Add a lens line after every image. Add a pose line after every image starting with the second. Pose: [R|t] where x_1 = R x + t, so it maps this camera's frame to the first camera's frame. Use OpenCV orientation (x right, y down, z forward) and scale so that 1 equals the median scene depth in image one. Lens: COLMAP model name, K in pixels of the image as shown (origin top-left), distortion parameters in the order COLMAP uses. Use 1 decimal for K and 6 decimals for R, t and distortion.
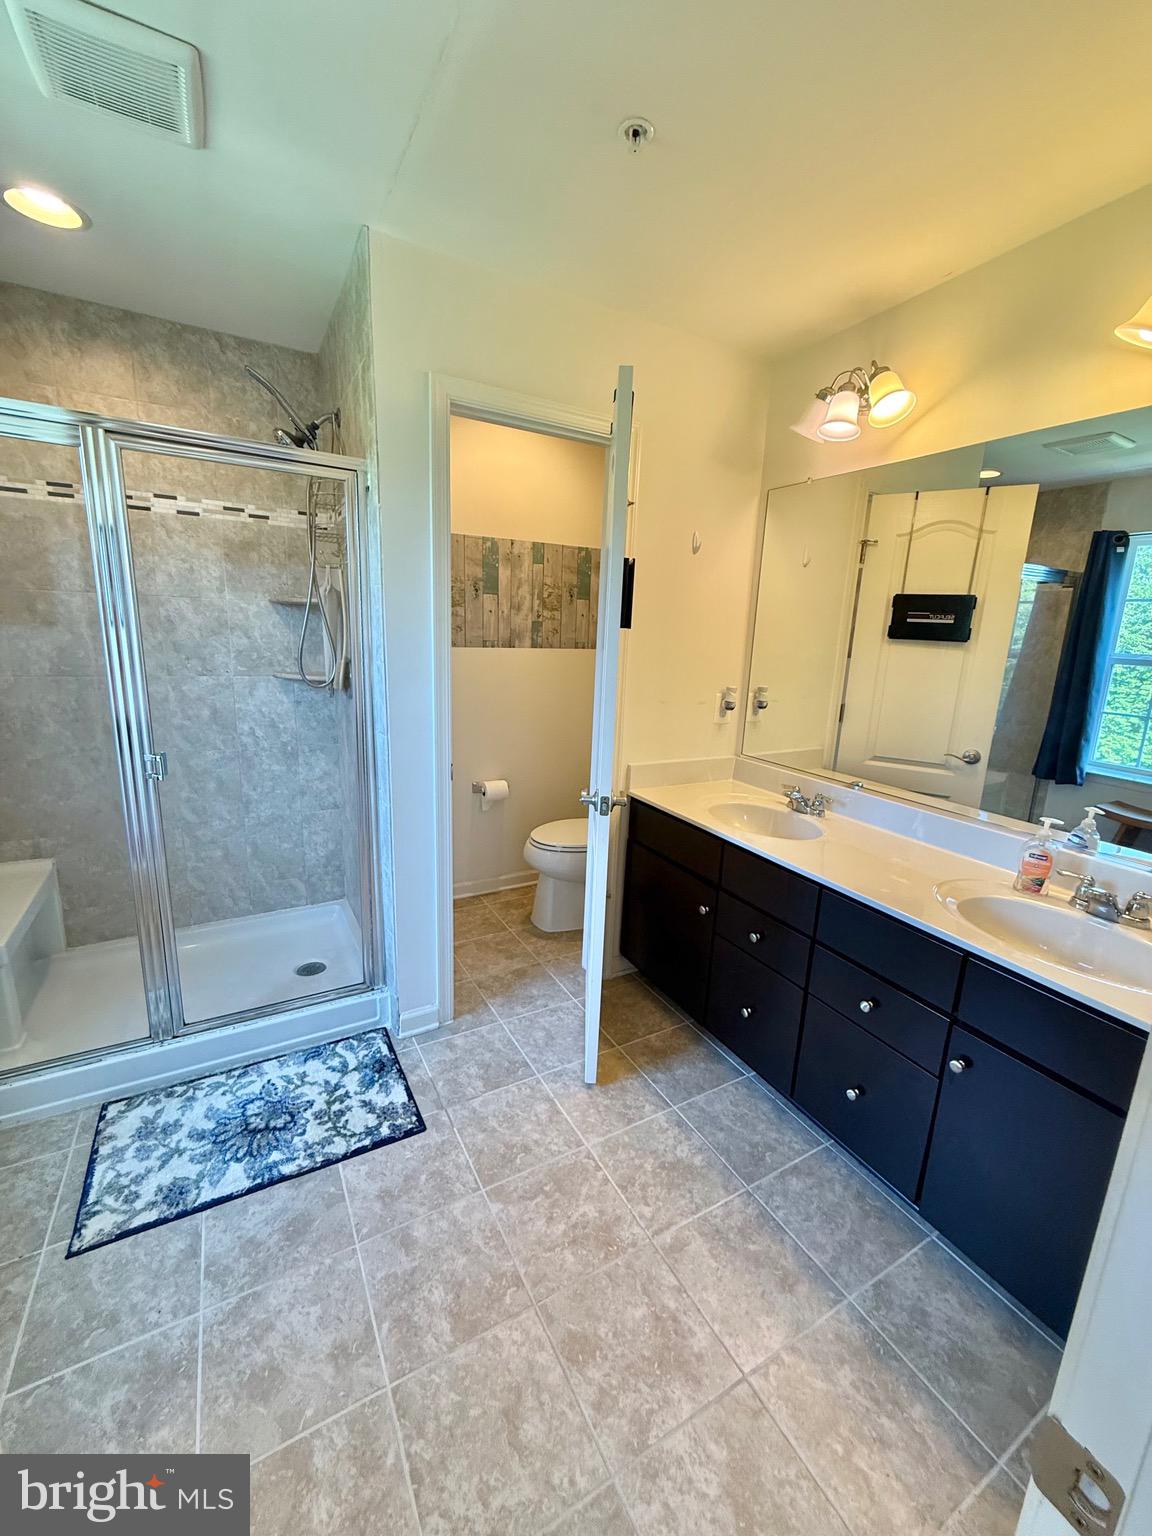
lens RADIAL K [[615.3, 0, 574.8], [0, 615.3, 762.4], [0, 0, 1]] dist [0.000611, -0.000127]
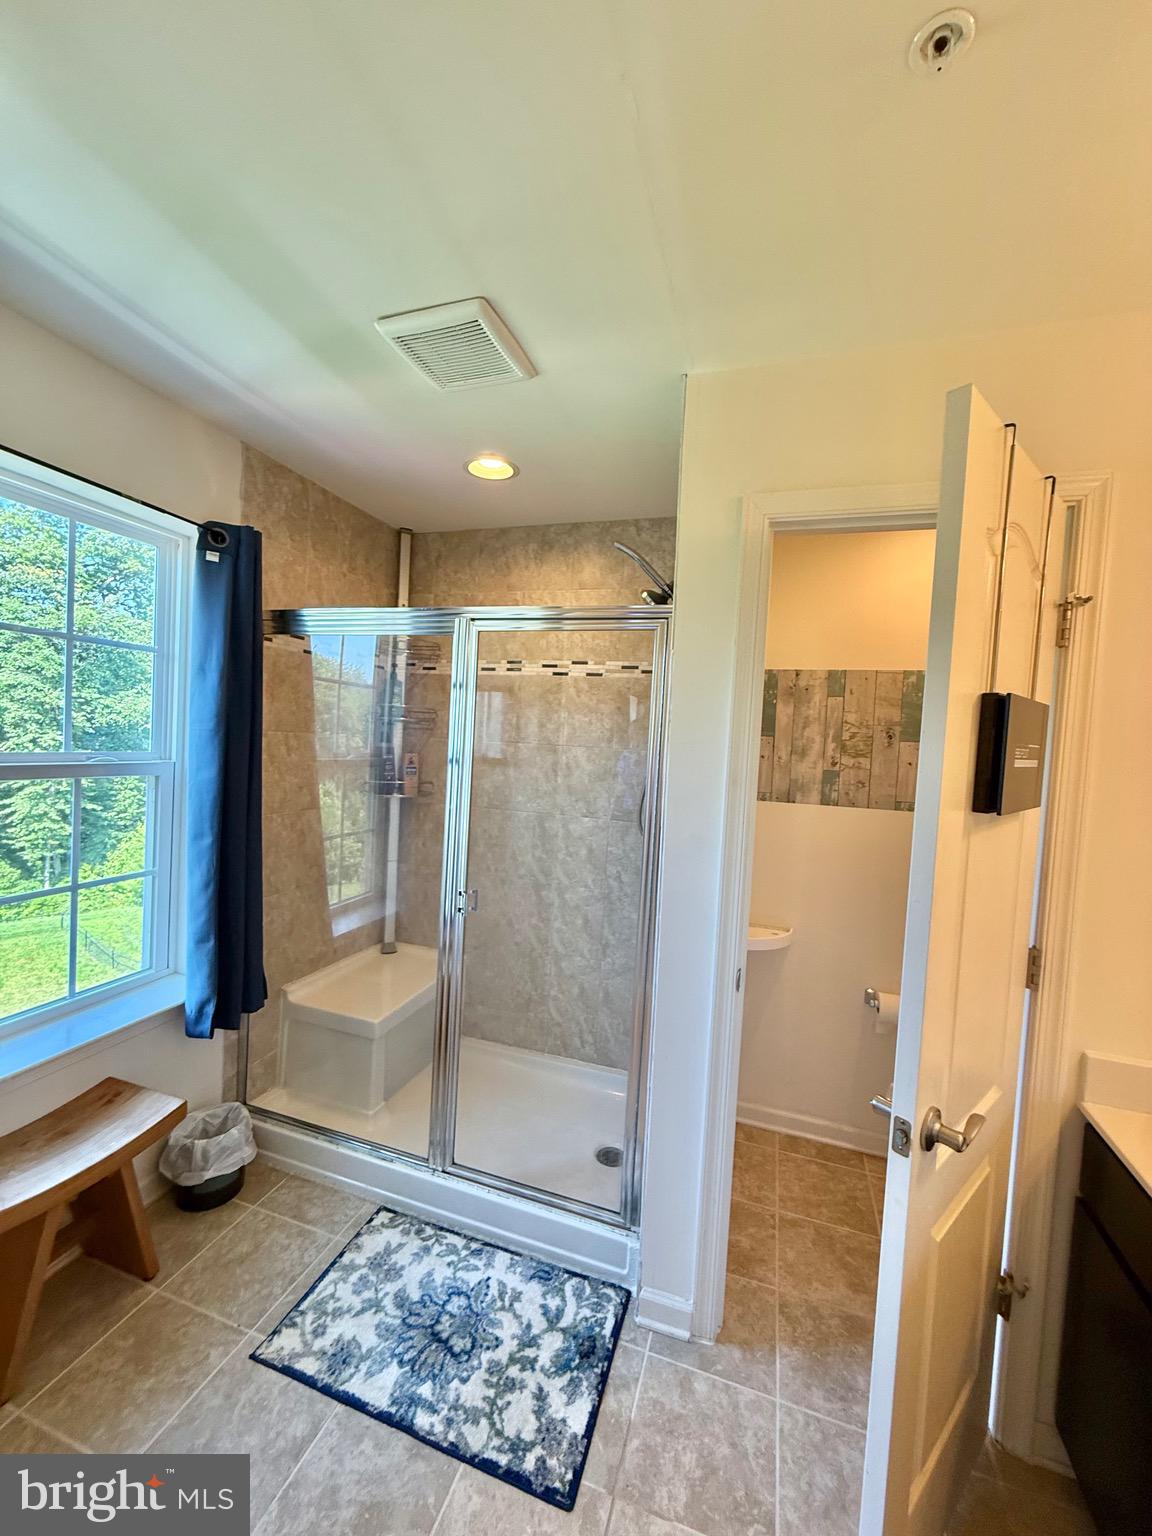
lens RADIAL K [[615.3, 0, 574.8], [0, 615.3, 762.4], [0, 0, 1]] dist [0.000611, -0.000127]
pose [[0.675296, 0.024950, -0.737124, 0.223139], [-0.183133, 0.973801, -0.134812, -0.111504], [0.714449, 0.226030, 0.662173, 0.328286]]
